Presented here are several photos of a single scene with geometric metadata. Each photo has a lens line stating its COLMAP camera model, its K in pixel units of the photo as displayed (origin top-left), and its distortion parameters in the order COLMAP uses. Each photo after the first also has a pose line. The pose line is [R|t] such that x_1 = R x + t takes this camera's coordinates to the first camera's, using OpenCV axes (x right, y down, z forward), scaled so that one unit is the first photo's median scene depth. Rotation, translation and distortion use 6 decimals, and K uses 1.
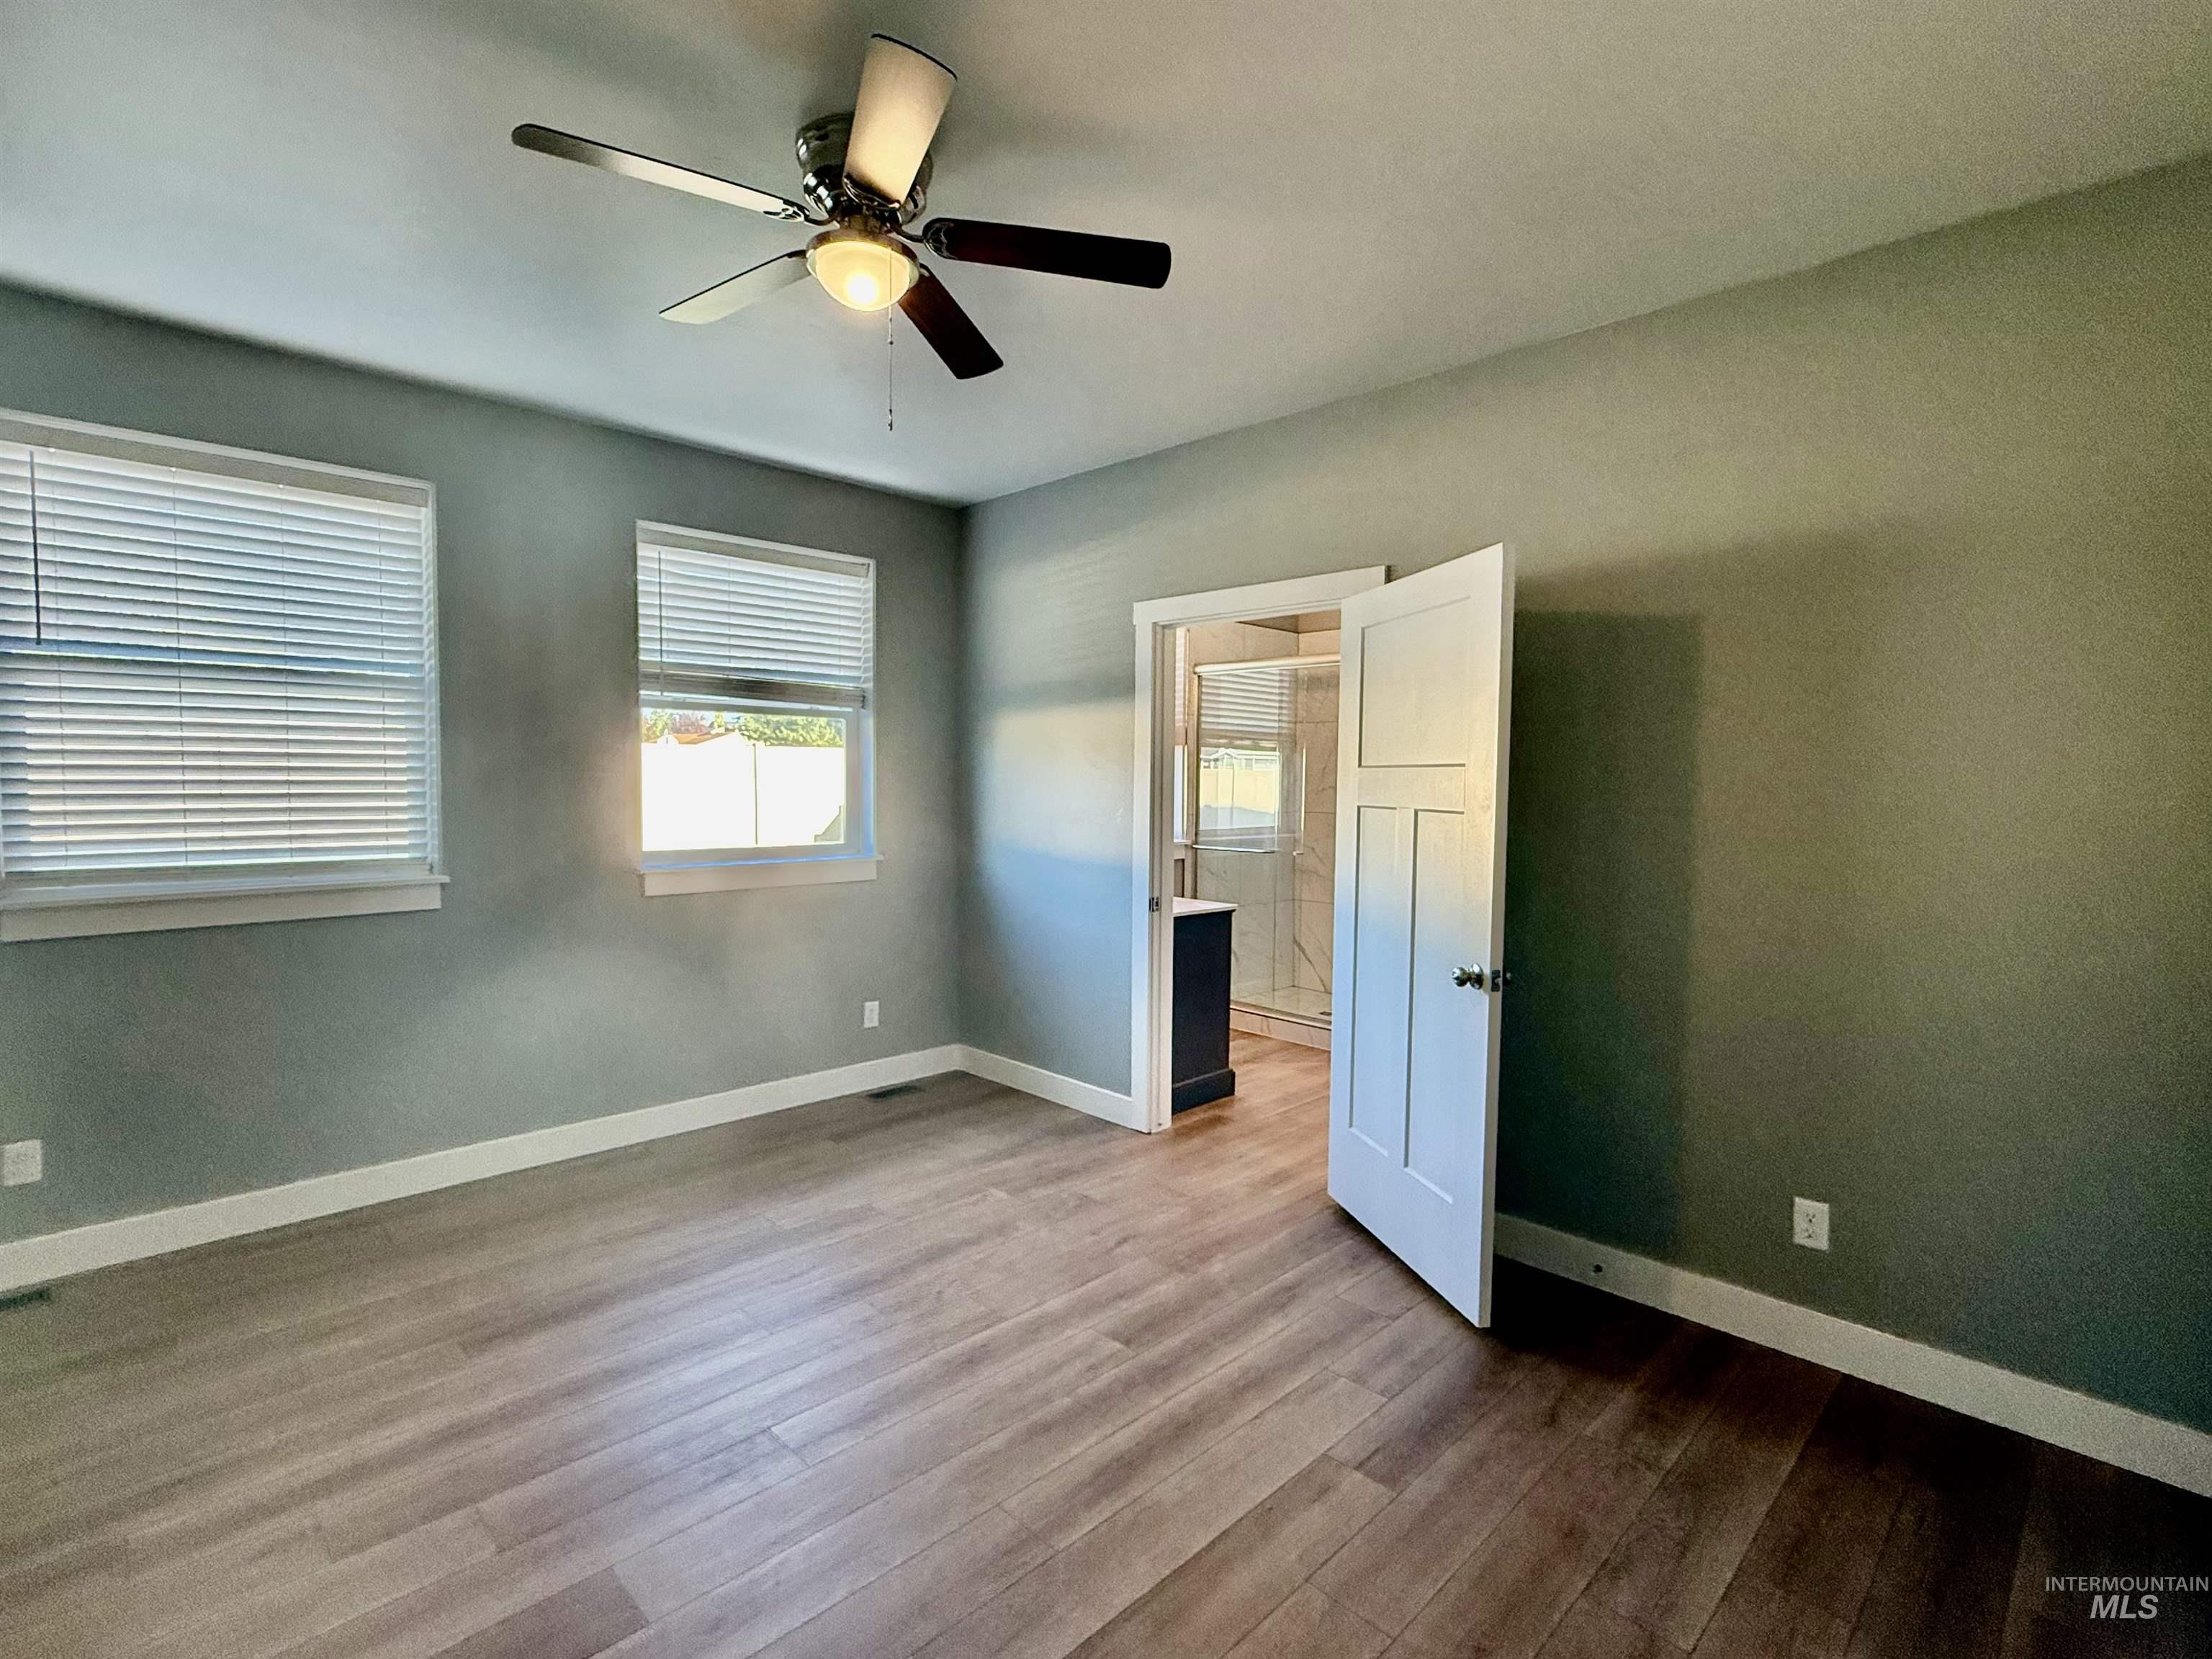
lens RADIAL K [[1018.8, 0, 1114.8], [0, 1018.8, 832.2], [0, 0, 1]] dist [-0.002649, -0.000283]
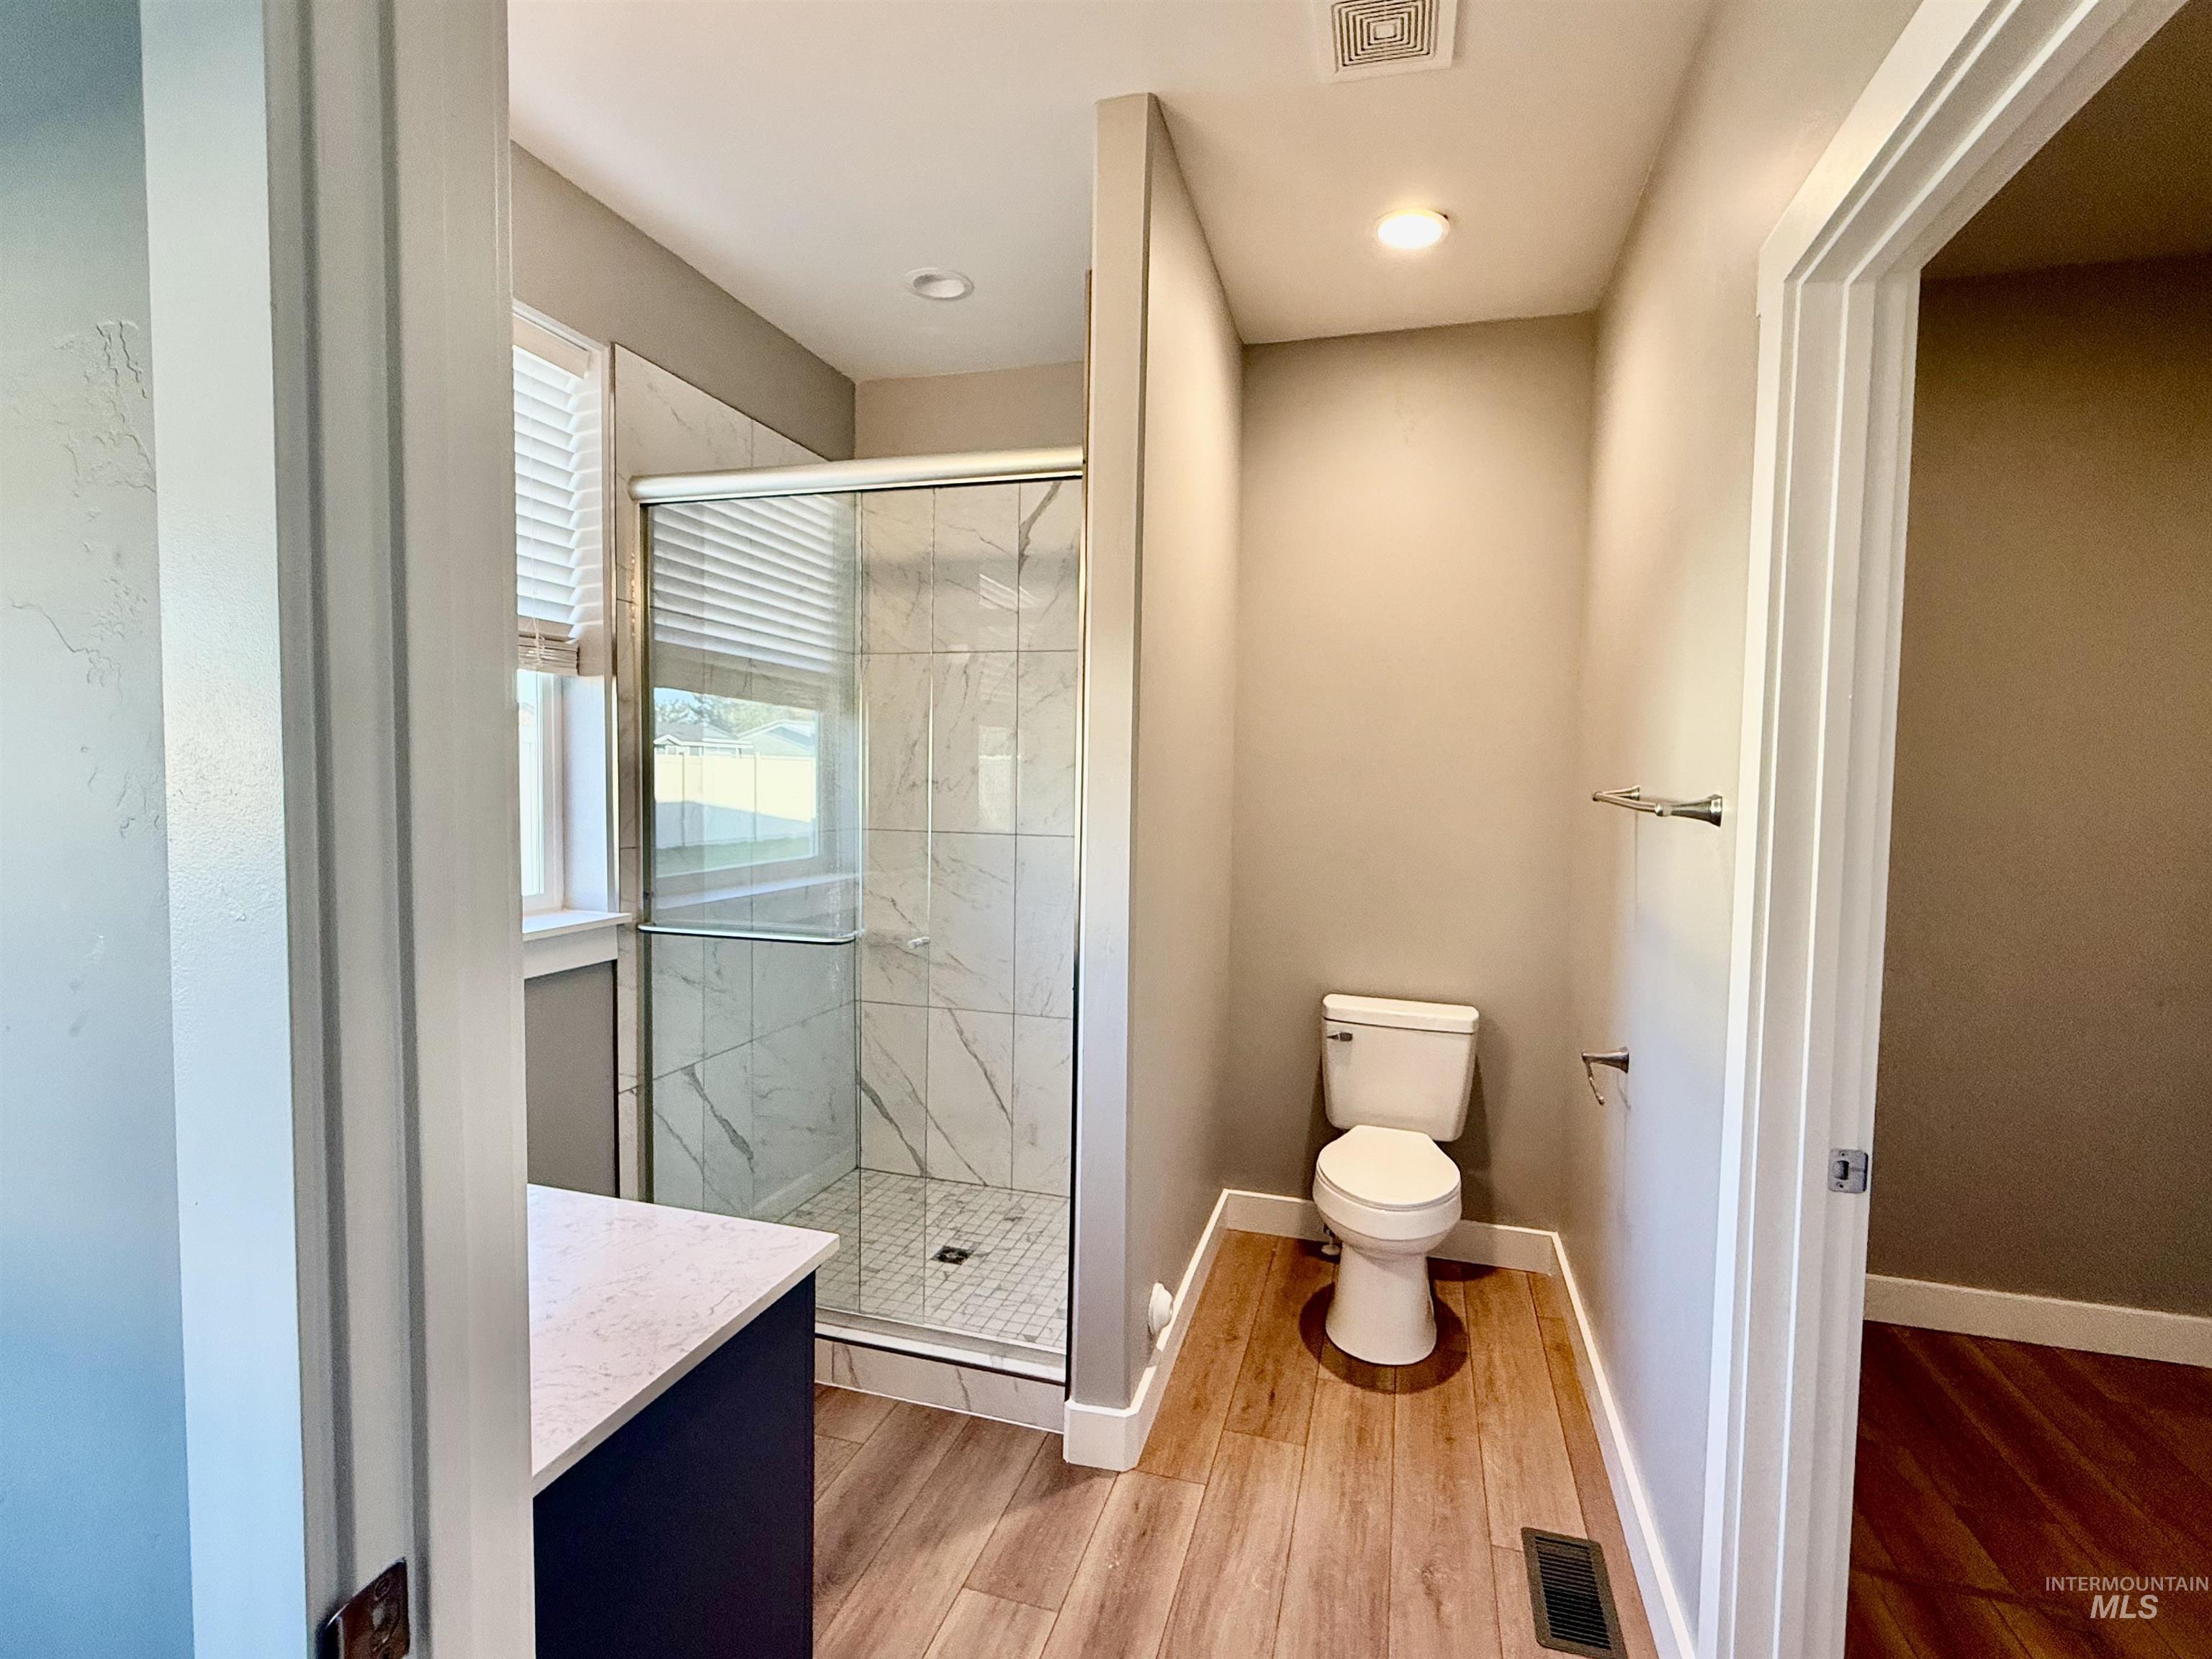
lens RADIAL K [[1018.8, 0, 1102.0], [0, 1018.8, 825.7], [0, 0, 1]] dist [-0.002649, -0.000283]
pose [[0.877028, -0.021260, 0.479969, 0.044754], [0.014710, 0.999740, 0.017405, -0.033877], [-0.480215, -0.008204, 0.877113, 0.556532]]
